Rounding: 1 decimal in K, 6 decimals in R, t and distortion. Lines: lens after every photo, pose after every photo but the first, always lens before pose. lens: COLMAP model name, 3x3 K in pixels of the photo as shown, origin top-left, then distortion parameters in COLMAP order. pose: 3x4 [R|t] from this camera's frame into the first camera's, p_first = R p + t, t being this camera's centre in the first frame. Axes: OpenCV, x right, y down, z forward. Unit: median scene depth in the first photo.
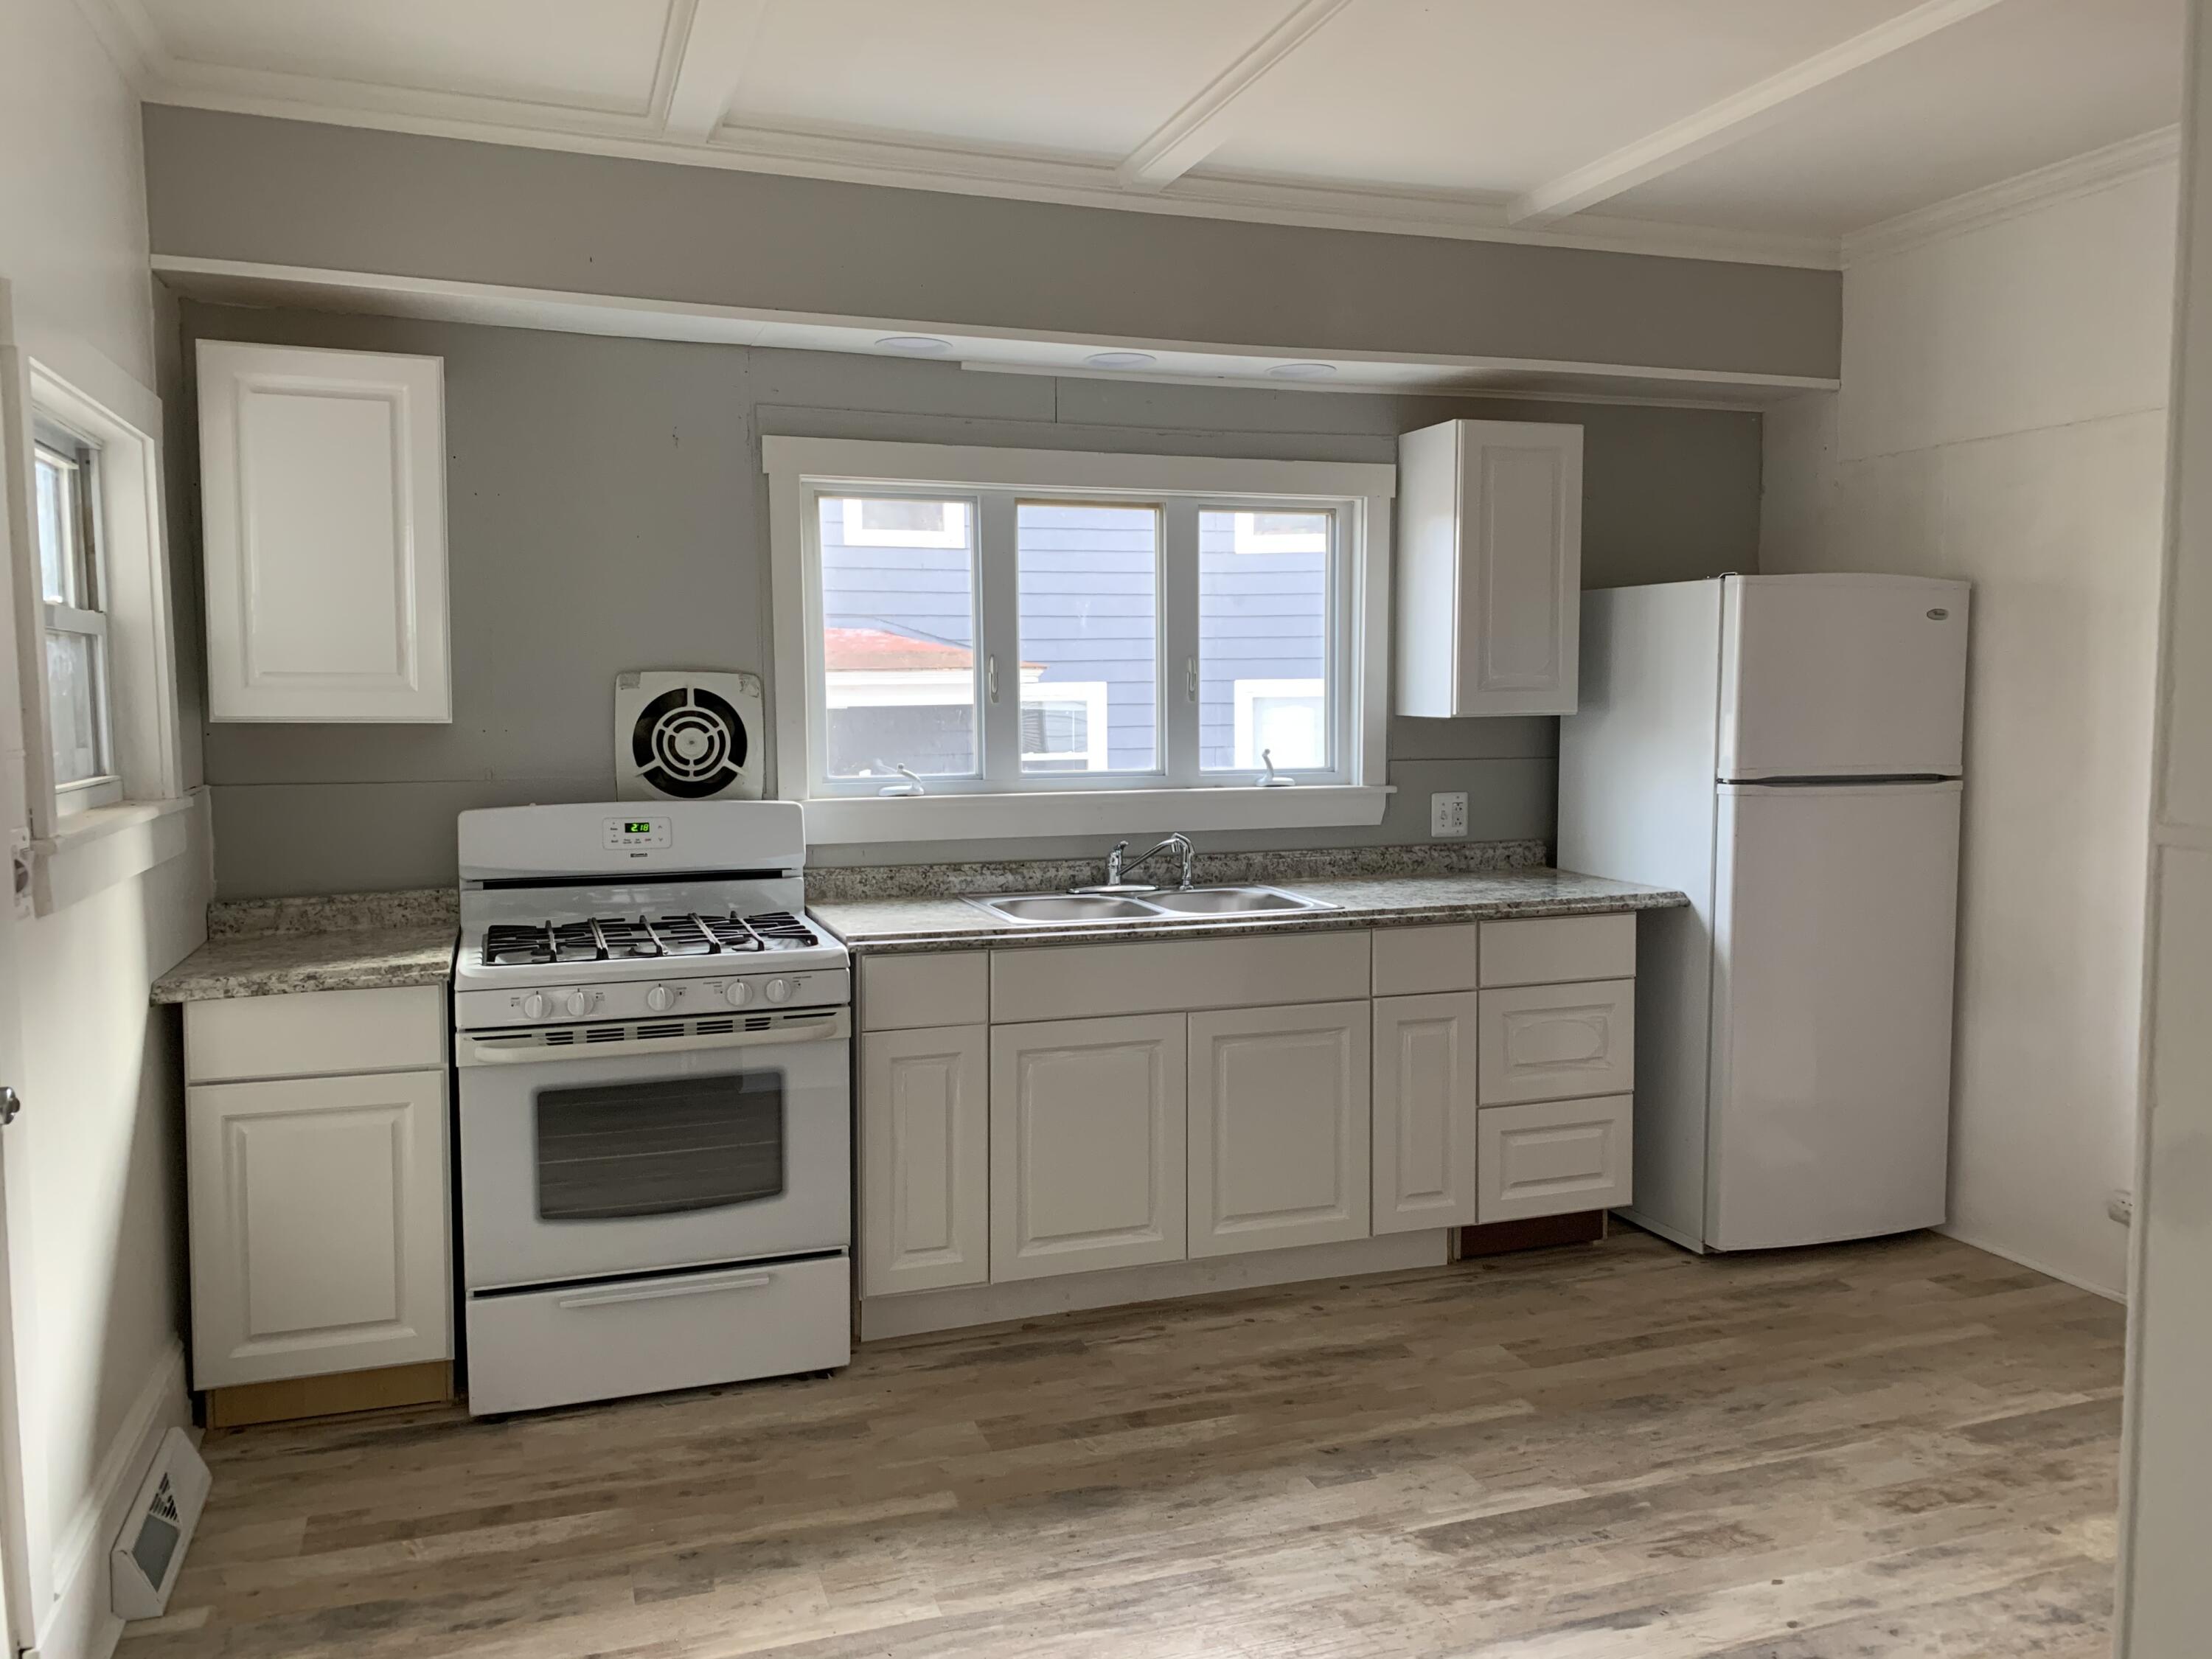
lens RADIAL K [[1680.9, 0, 1111.8], [0, 1680.9, 827.7], [0, 0, 1]] dist [0.053443, -0.042854]
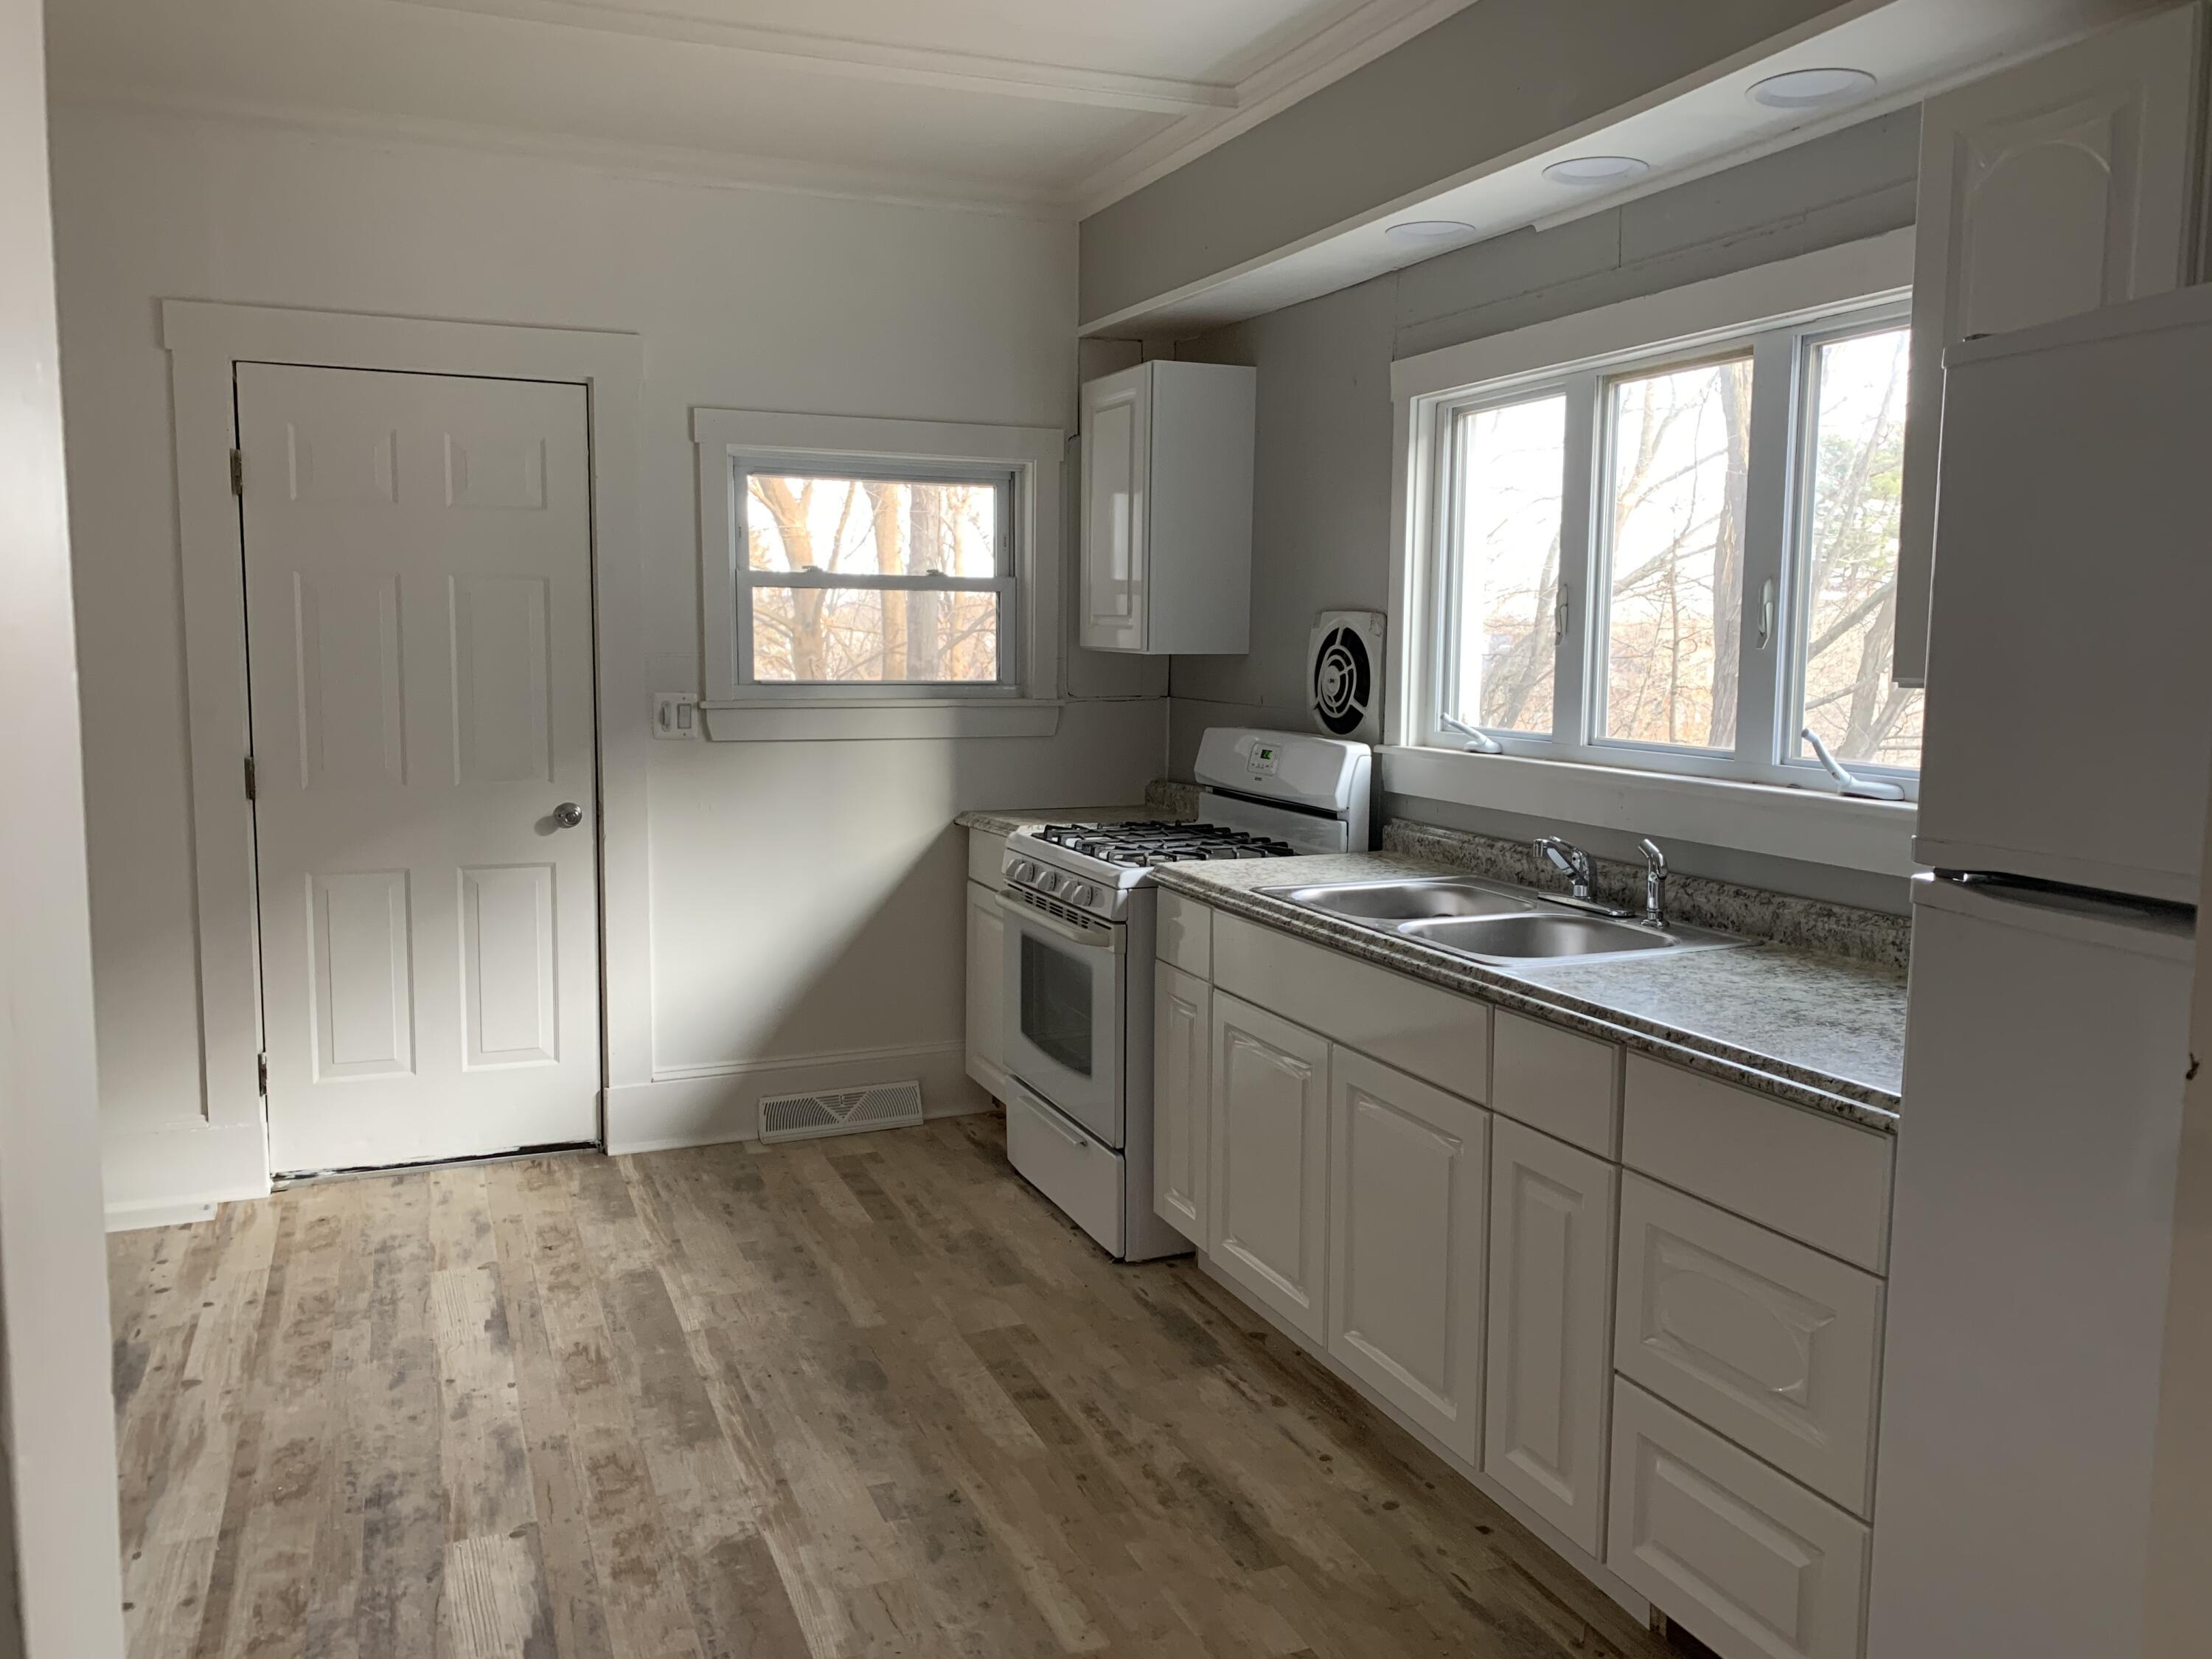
lens RADIAL K [[1680.9, 0, 1094.9], [0, 1680.9, 824.0], [0, 0, 1]] dist [0.053443, -0.042854]
pose [[0.053105, 0.119611, -0.991399, 0.924354], [-0.087919, 0.989505, 0.114673, -0.081934], [0.994711, 0.081073, 0.063064, 0.948795]]
